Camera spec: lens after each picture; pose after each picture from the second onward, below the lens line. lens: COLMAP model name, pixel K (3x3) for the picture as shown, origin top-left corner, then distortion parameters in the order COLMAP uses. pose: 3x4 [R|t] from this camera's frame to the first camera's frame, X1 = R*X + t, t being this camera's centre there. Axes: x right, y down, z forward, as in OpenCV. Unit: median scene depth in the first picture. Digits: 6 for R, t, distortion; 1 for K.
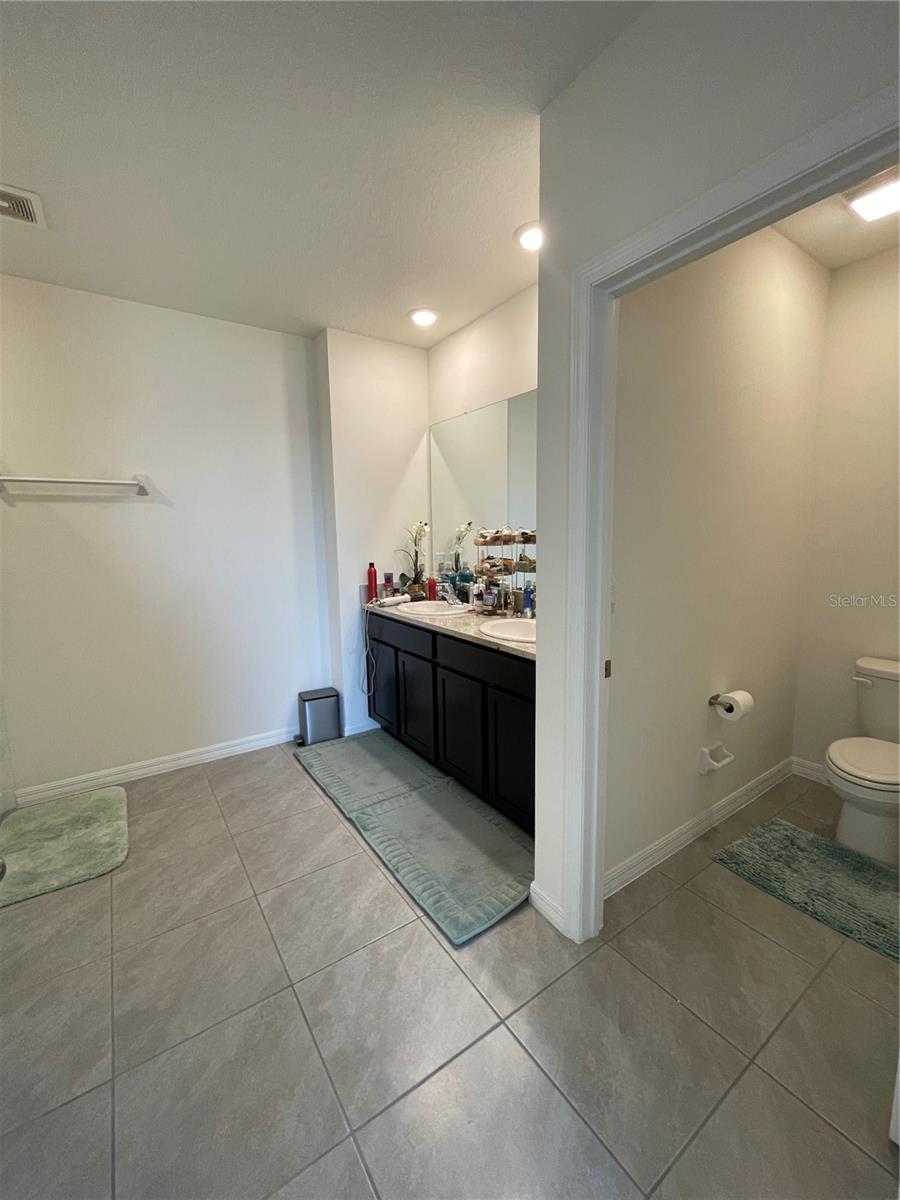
lens RADIAL K [[489.1, 0, 446.6], [0, 489.1, 600.4], [0, 0, 1]] dist [-0.001176, -0.000472]
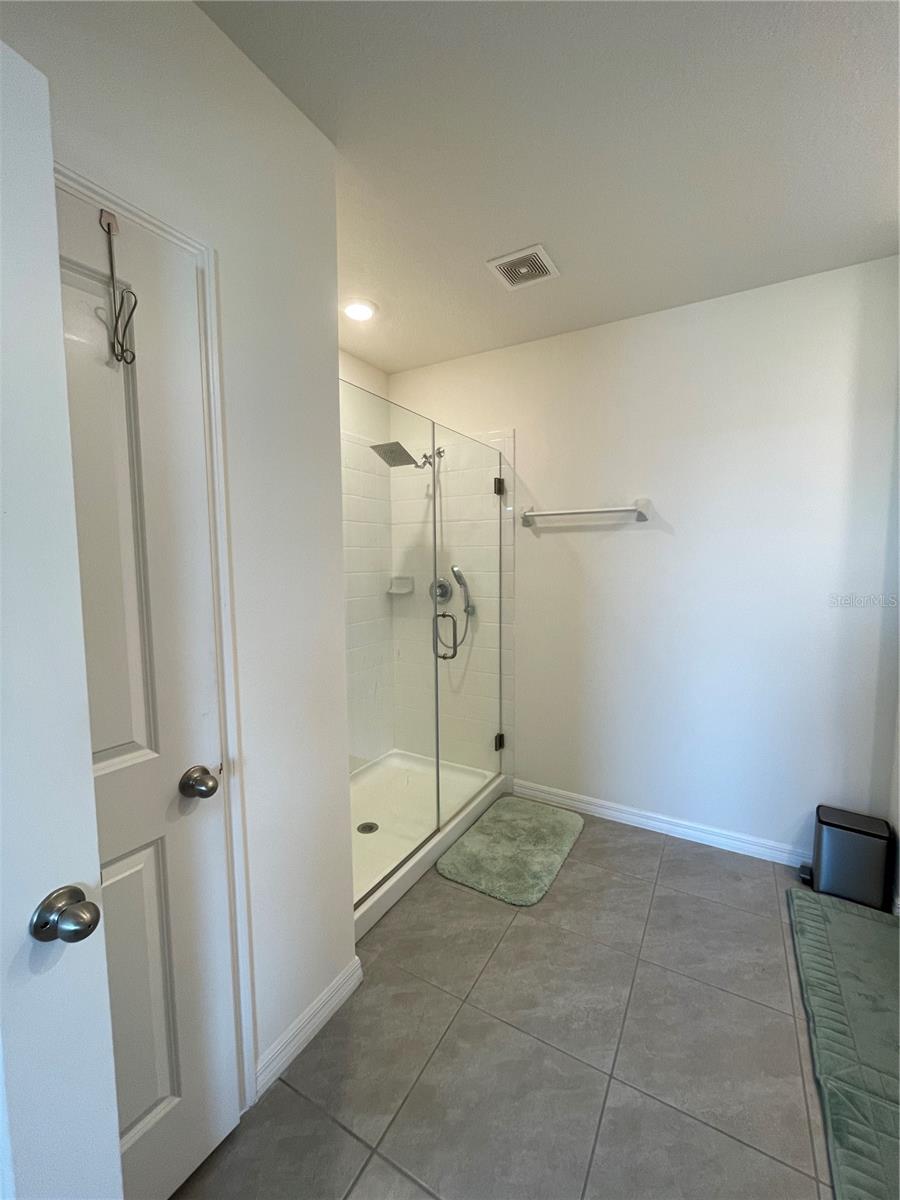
lens RADIAL K [[489.1, 0, 453.8], [0, 489.1, 589.5], [0, 0, 1]] dist [-0.001176, -0.000472]
pose [[0.435552, 0.068588, -0.897547, 0.076063], [-0.126882, 0.991816, 0.014220, -0.060397], [0.891176, 0.107689, 0.440690, 0.321285]]
